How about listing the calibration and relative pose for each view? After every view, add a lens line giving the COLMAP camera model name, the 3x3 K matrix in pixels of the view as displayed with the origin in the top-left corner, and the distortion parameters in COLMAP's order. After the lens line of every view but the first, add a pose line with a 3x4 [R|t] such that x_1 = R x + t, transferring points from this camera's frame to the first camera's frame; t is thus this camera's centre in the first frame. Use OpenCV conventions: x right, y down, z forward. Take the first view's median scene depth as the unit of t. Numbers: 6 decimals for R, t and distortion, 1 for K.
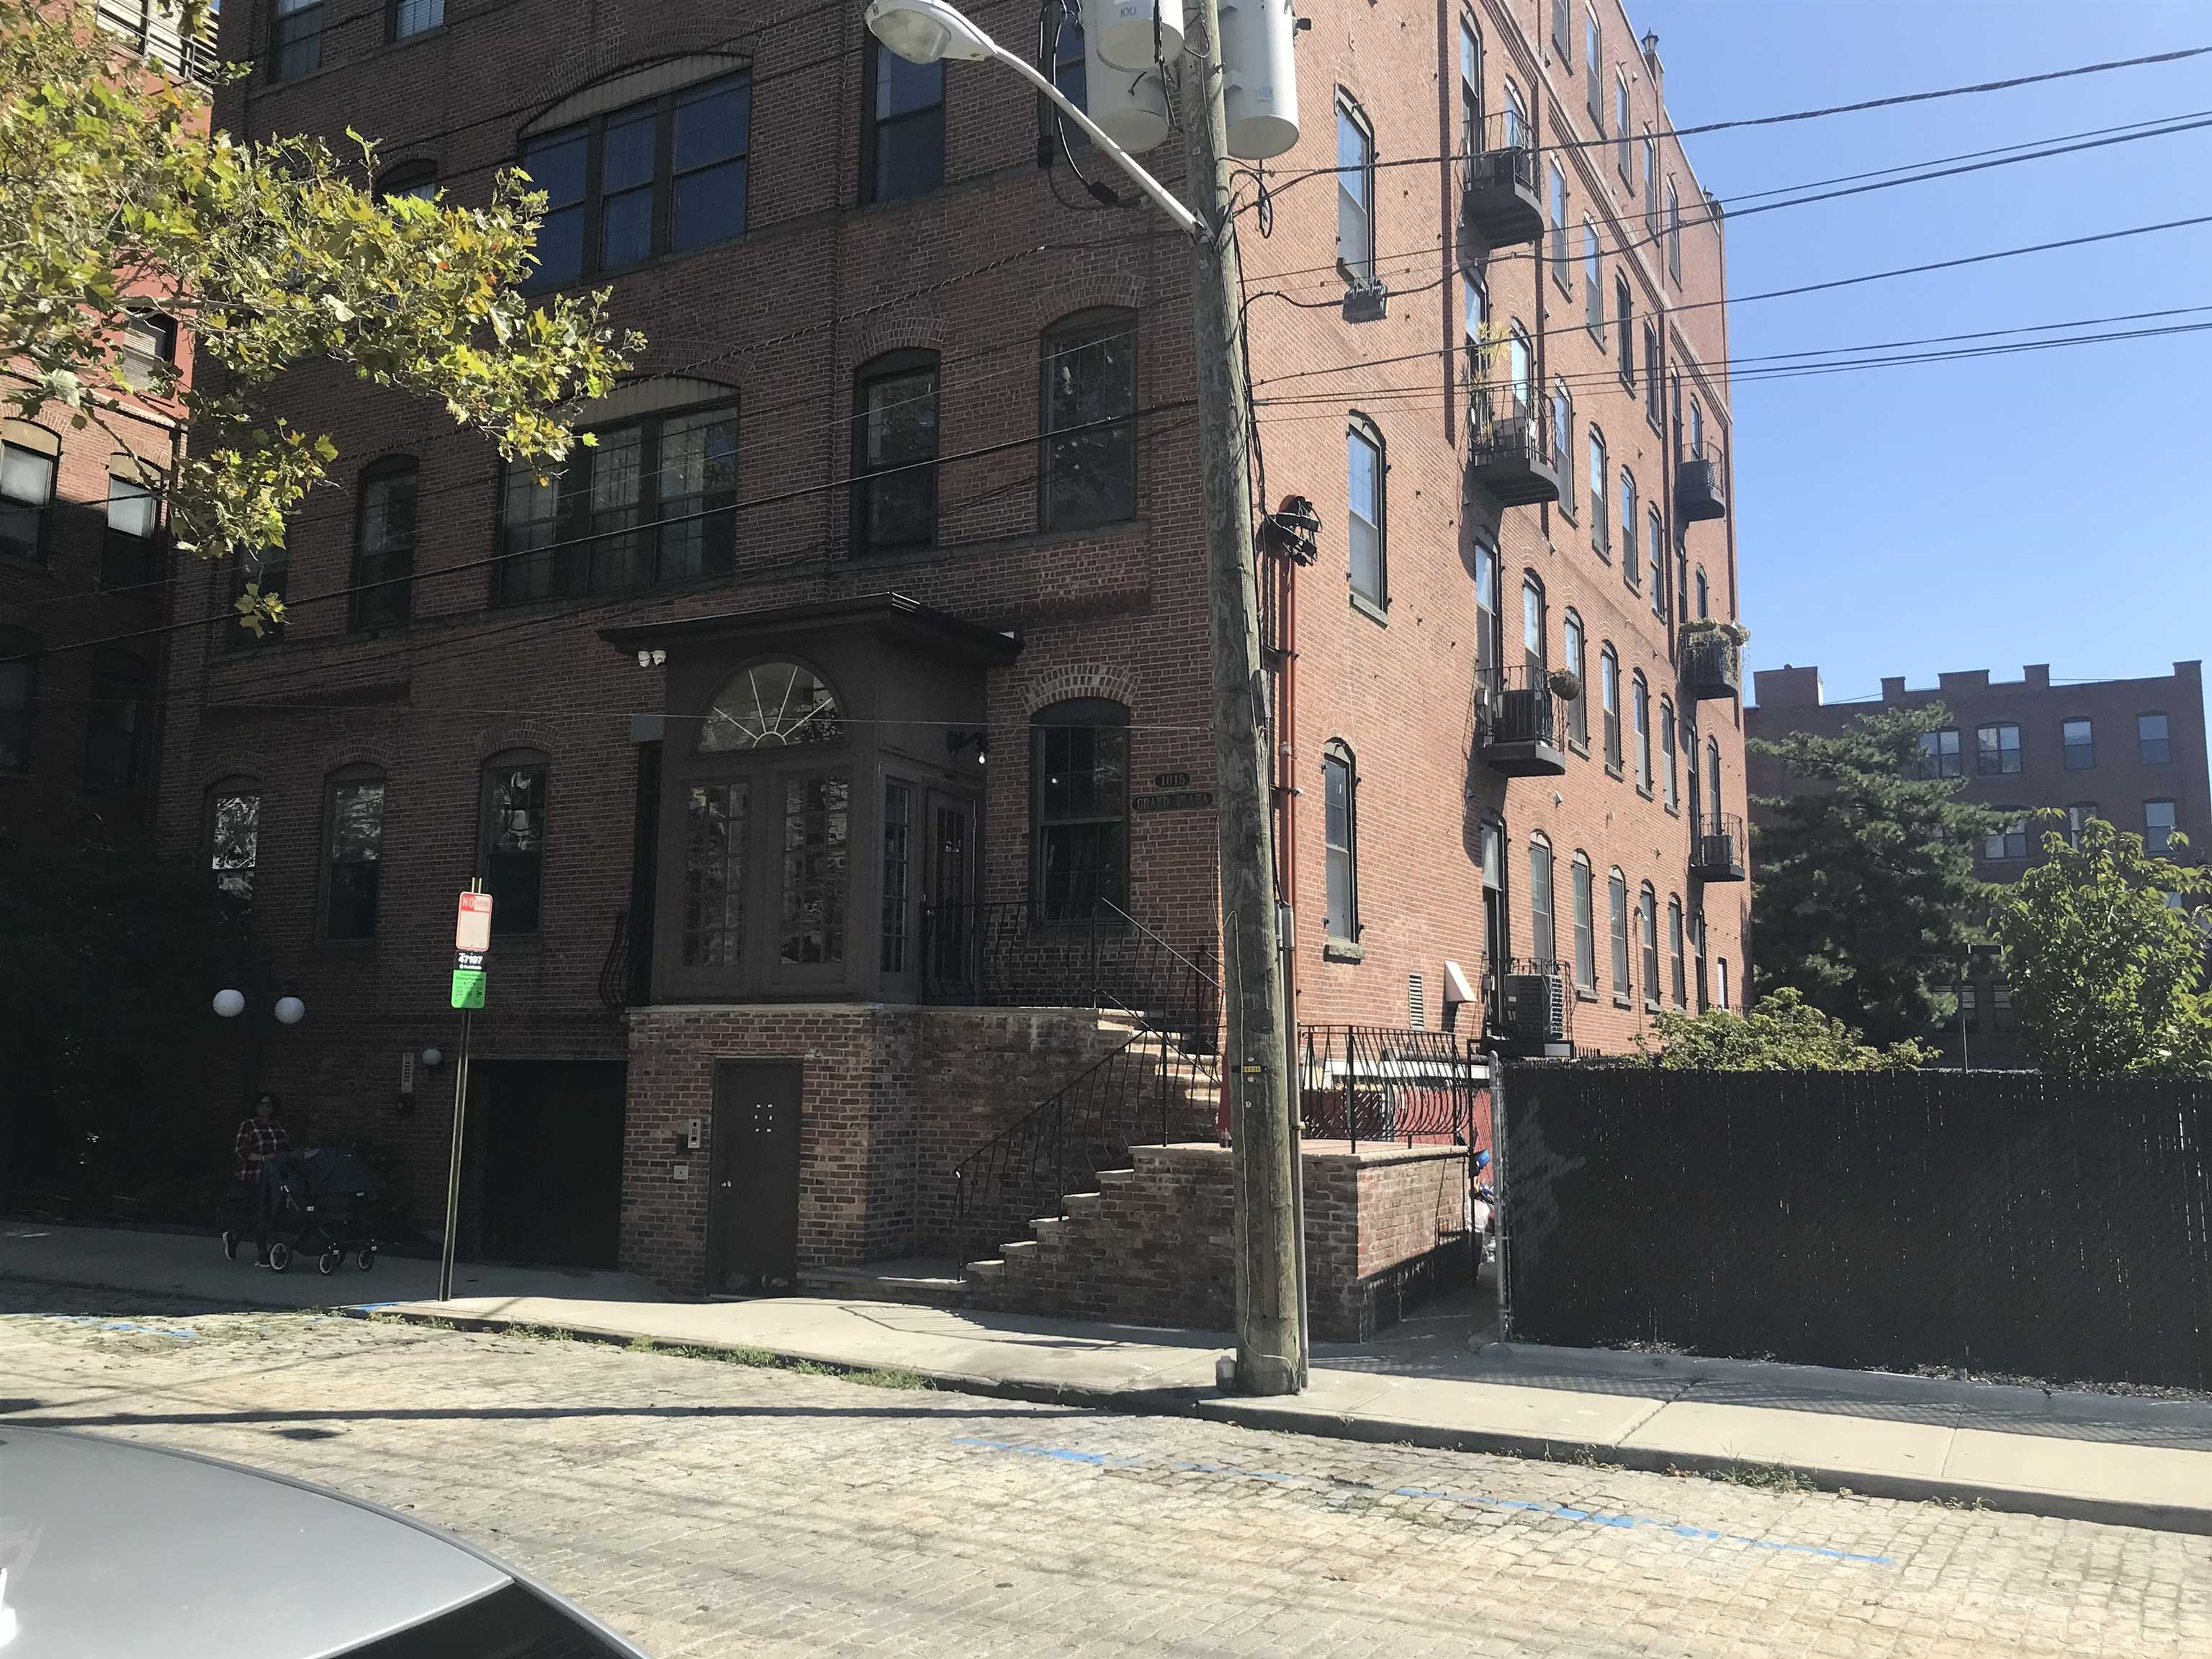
lens RADIAL K [[1806.8, 0, 1094.8], [0, 1806.8, 816.7], [0, 0, 1]] dist [0.010062, 0.002630]
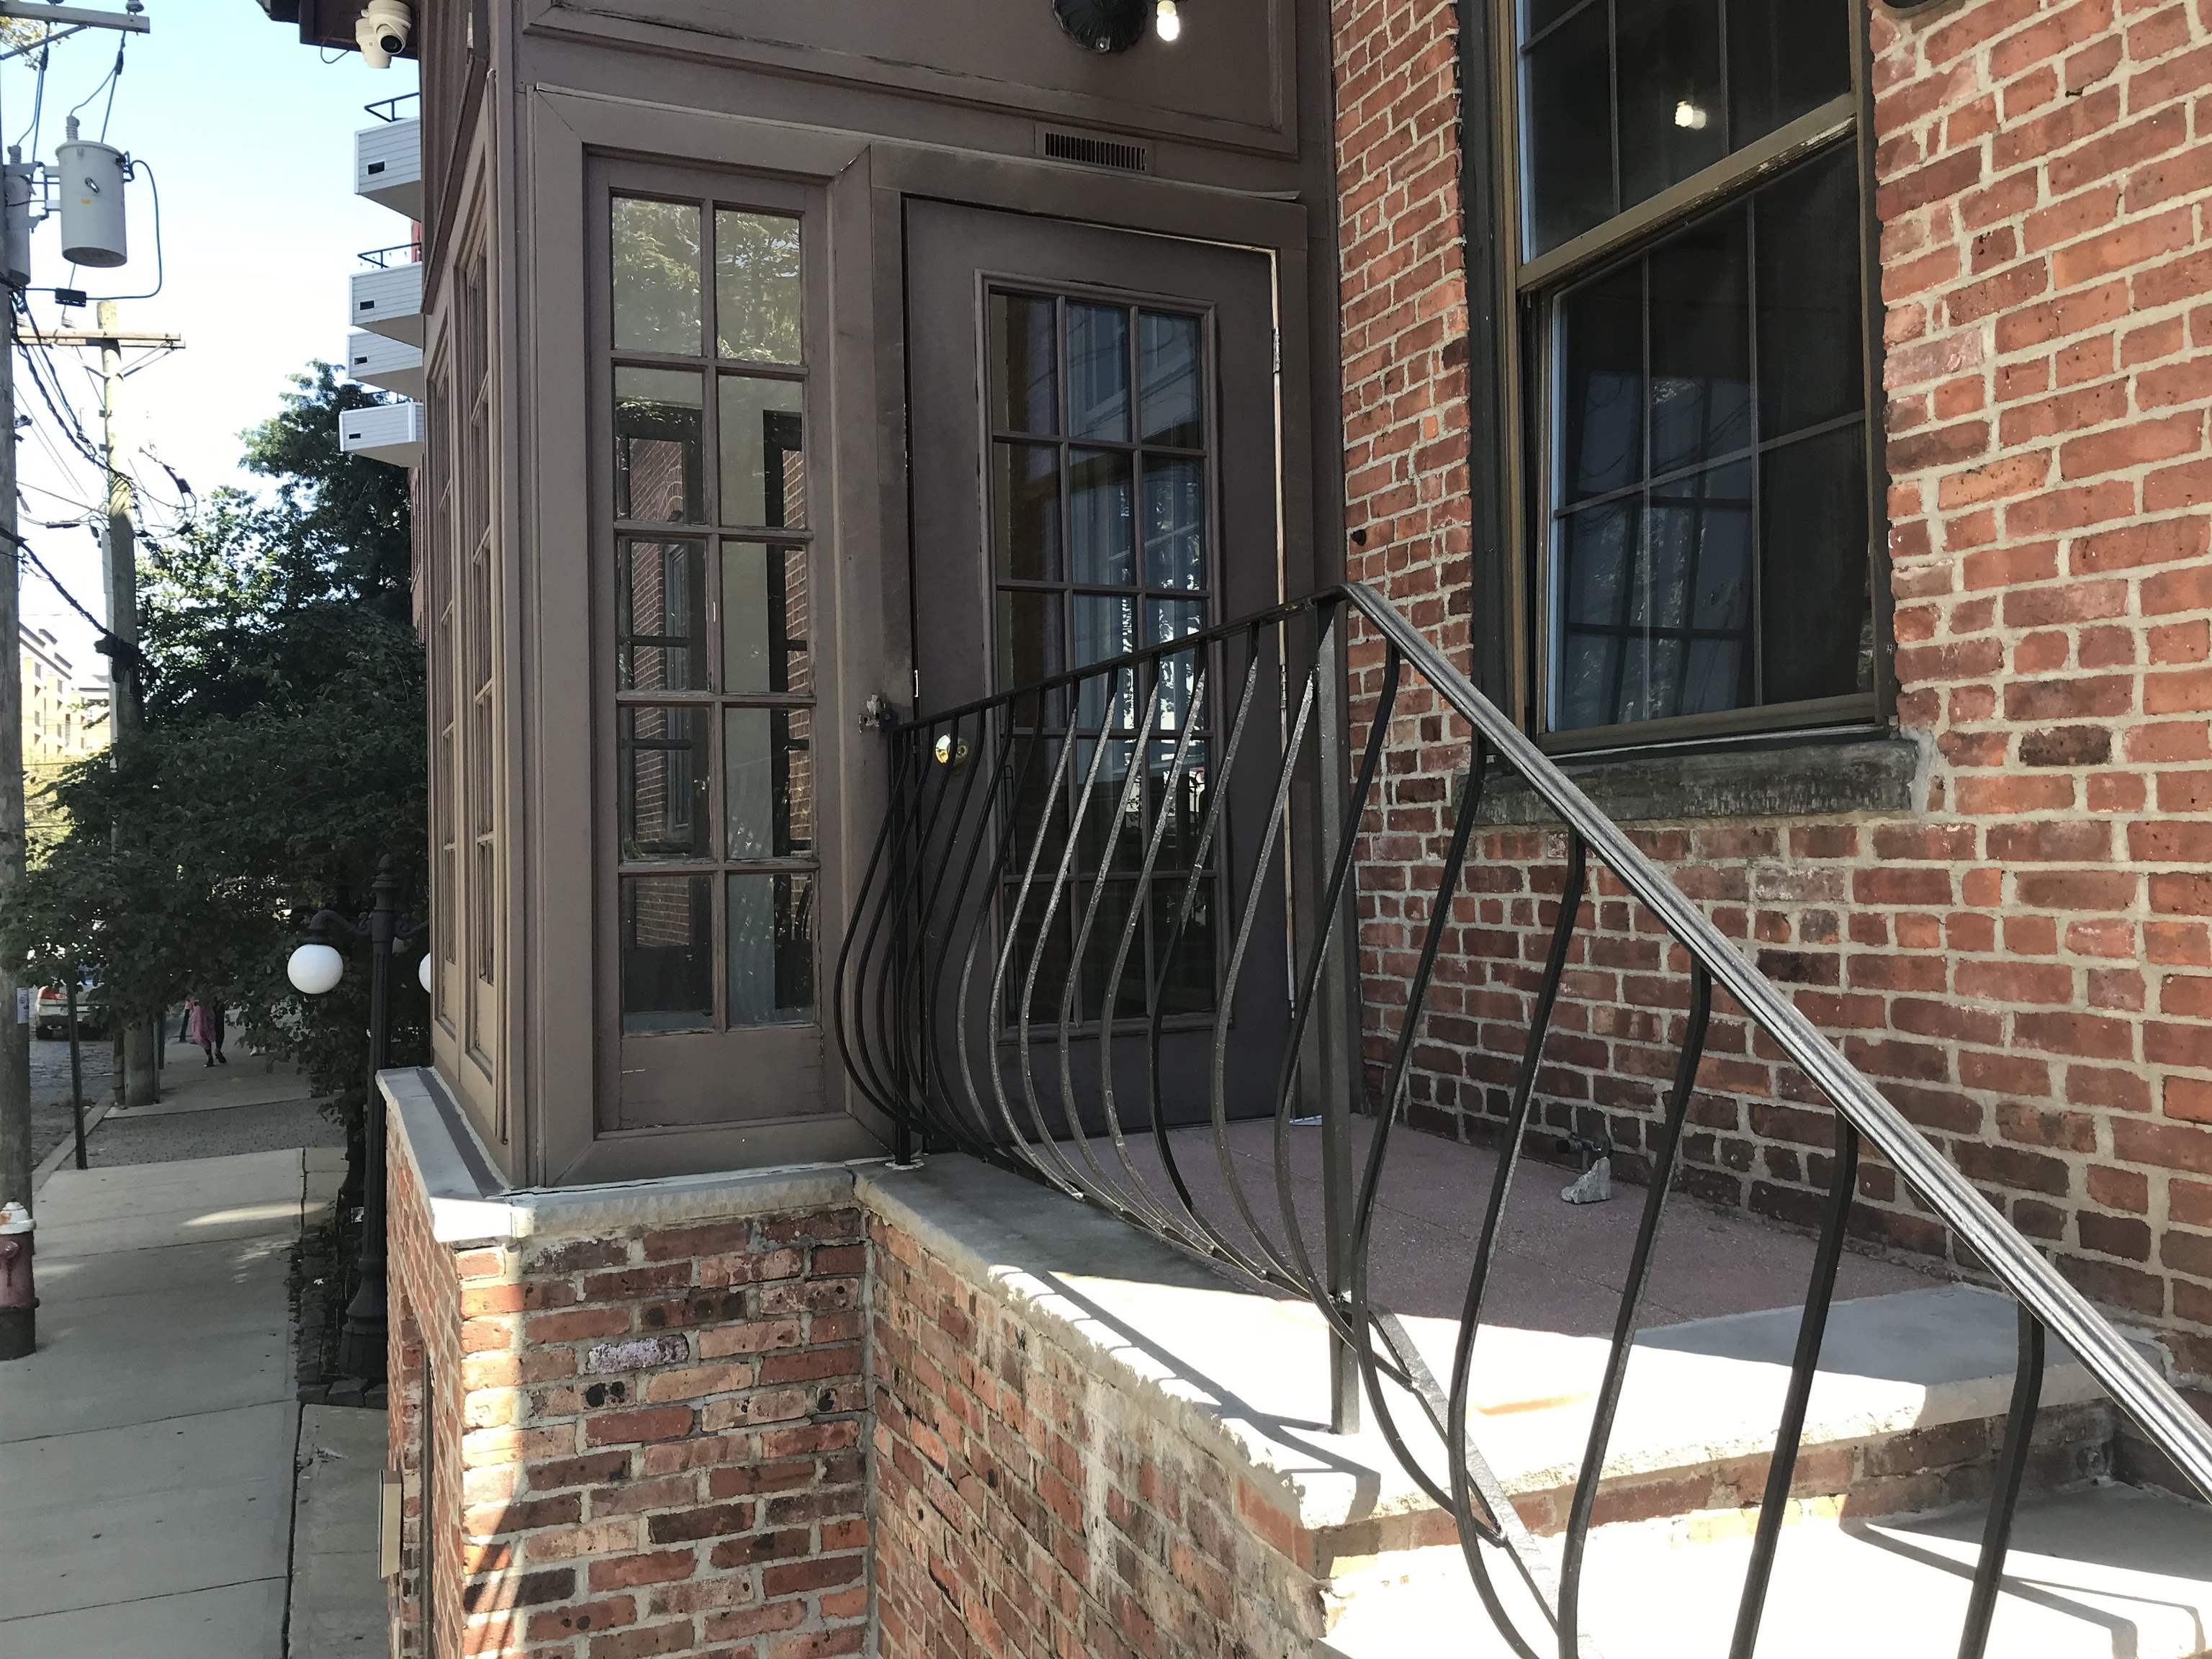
lens RADIAL K [[1806.8, 0, 1094.8], [0, 1806.8, 816.7], [0, 0, 1]] dist [0.010062, 0.002630]
pose [[0.784497, -0.040070, -0.618836, 0.063162], [0.111835, 0.990690, 0.077624, 0.046138], [0.609965, -0.130103, 0.781675, 0.826704]]
